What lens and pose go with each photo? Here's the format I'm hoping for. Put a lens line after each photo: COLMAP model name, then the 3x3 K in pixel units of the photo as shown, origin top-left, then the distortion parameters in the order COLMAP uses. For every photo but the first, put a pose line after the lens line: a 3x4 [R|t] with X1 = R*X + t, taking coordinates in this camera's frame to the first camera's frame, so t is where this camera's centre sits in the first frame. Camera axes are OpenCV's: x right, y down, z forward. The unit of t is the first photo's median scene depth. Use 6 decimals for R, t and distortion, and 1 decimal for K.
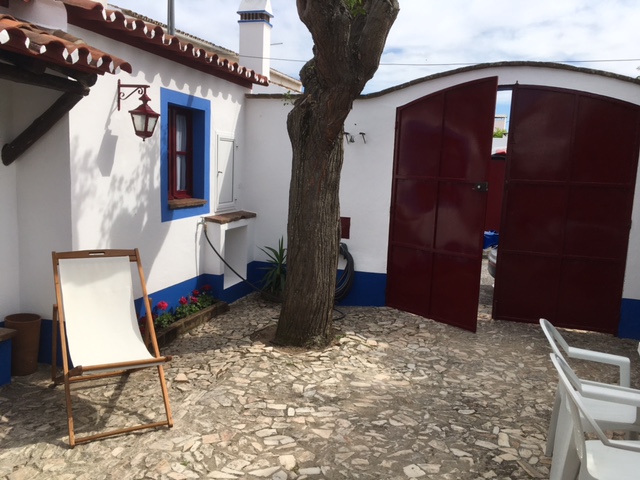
lens RADIAL K [[546.8, 0, 320.0], [0, 546.8, 240.0], [0, 0, 1]] dist [0.027802, -0.017055]
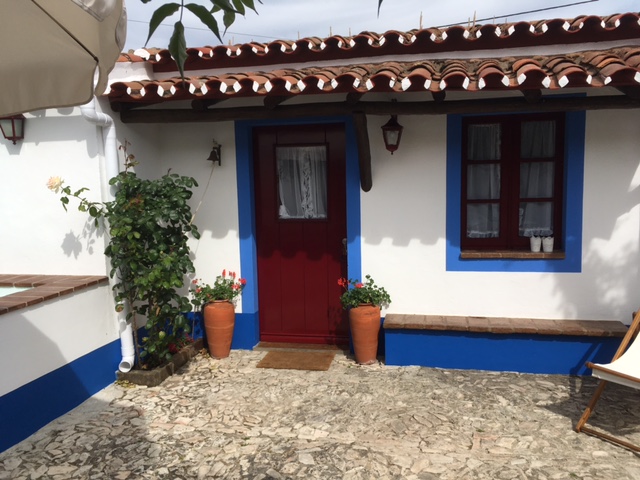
lens RADIAL K [[546.8, 0, 320.0], [0, 546.8, 240.0], [0, 0, 1]] dist [0.027802, -0.017055]
pose [[0.065913, 0.065452, -0.995676, 0.589141], [-0.119510, 0.991181, 0.057245, -0.006113], [0.990643, 0.115221, 0.073153, 0.359943]]
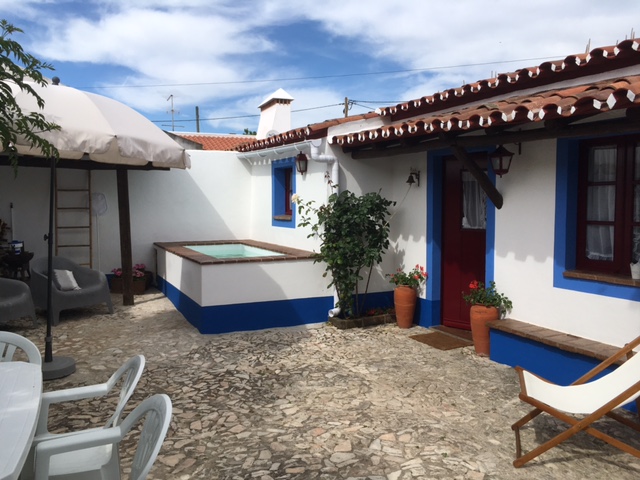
lens RADIAL K [[546.8, 0, 320.0], [0, 546.8, 240.0], [0, 0, 1]] dist [0.027802, -0.017055]
pose [[-0.747778, 0.006110, -0.663920, 0.678476], [-0.127920, 0.979897, 0.153095, -0.166860], [0.651509, 0.199410, -0.731964, 1.517824]]
